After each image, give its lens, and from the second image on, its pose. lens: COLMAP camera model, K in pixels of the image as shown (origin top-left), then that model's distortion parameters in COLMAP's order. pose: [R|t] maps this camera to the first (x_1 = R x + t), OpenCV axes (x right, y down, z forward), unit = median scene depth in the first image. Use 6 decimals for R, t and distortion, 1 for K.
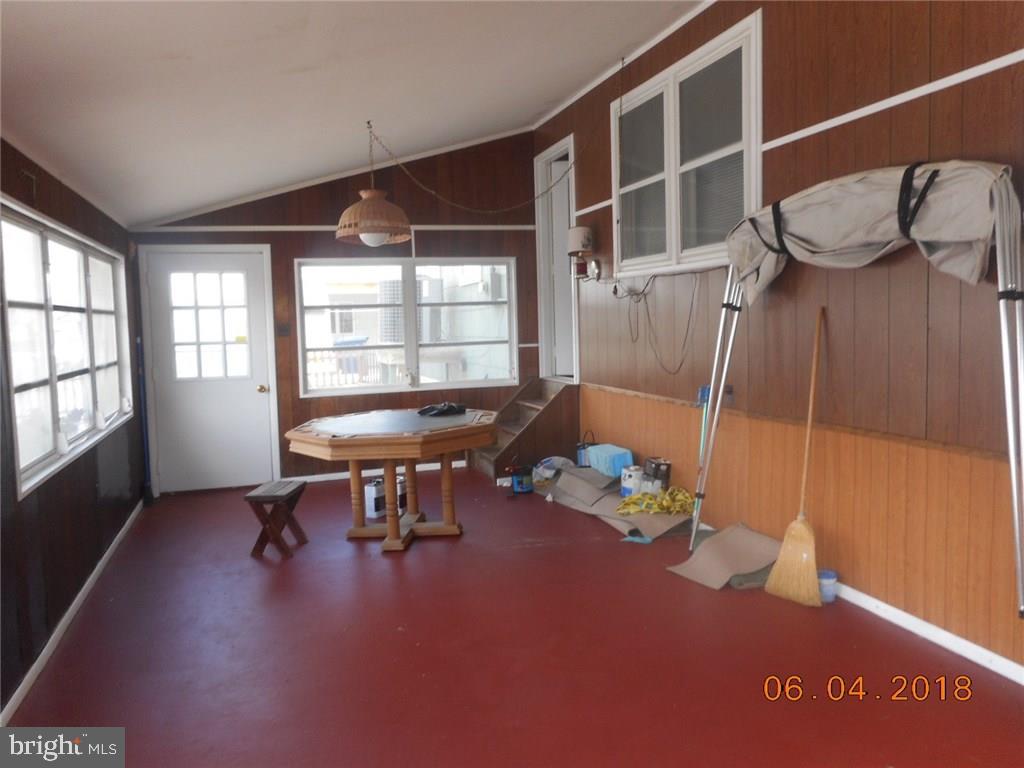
lens RADIAL K [[774.4, 0, 512.0], [0, 774.4, 384.0], [0, 0, 1]] dist [-0.001244, -0.002875]
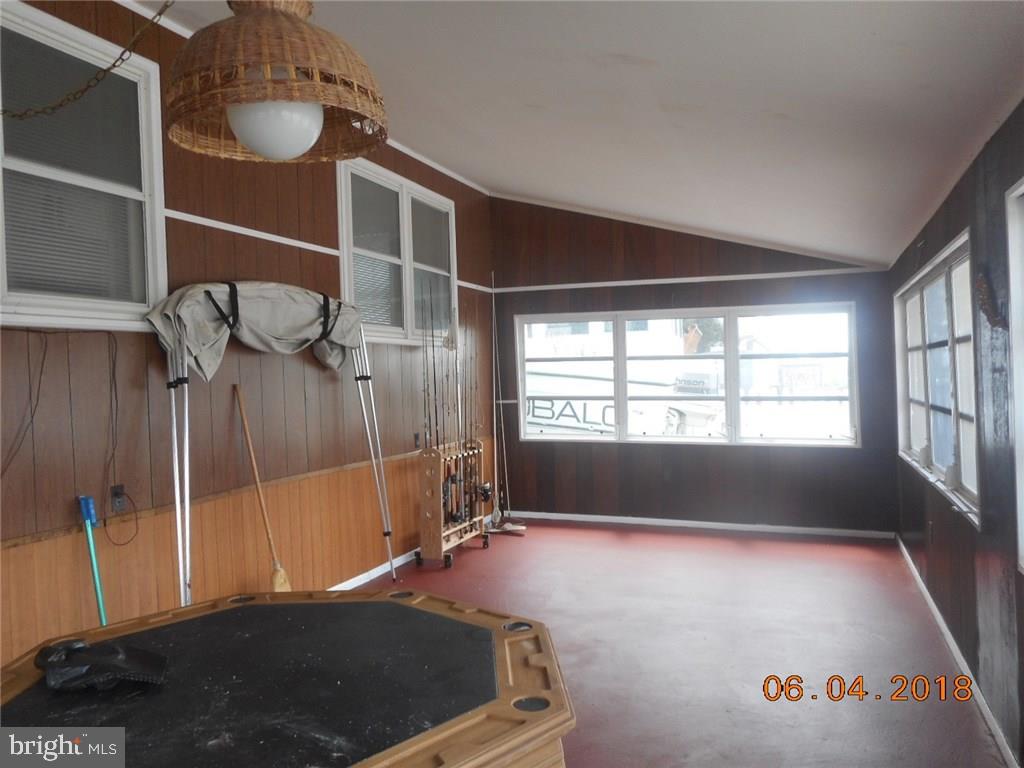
lens RADIAL K [[774.4, 0, 512.0], [0, 774.4, 384.0], [0, 0, 1]] dist [-0.001244, -0.002875]
pose [[-0.765781, 0.042662, 0.641685, -0.670262], [0.100959, 0.993400, 0.054438, -0.127282], [-0.635127, 0.106472, -0.765034, 1.699412]]
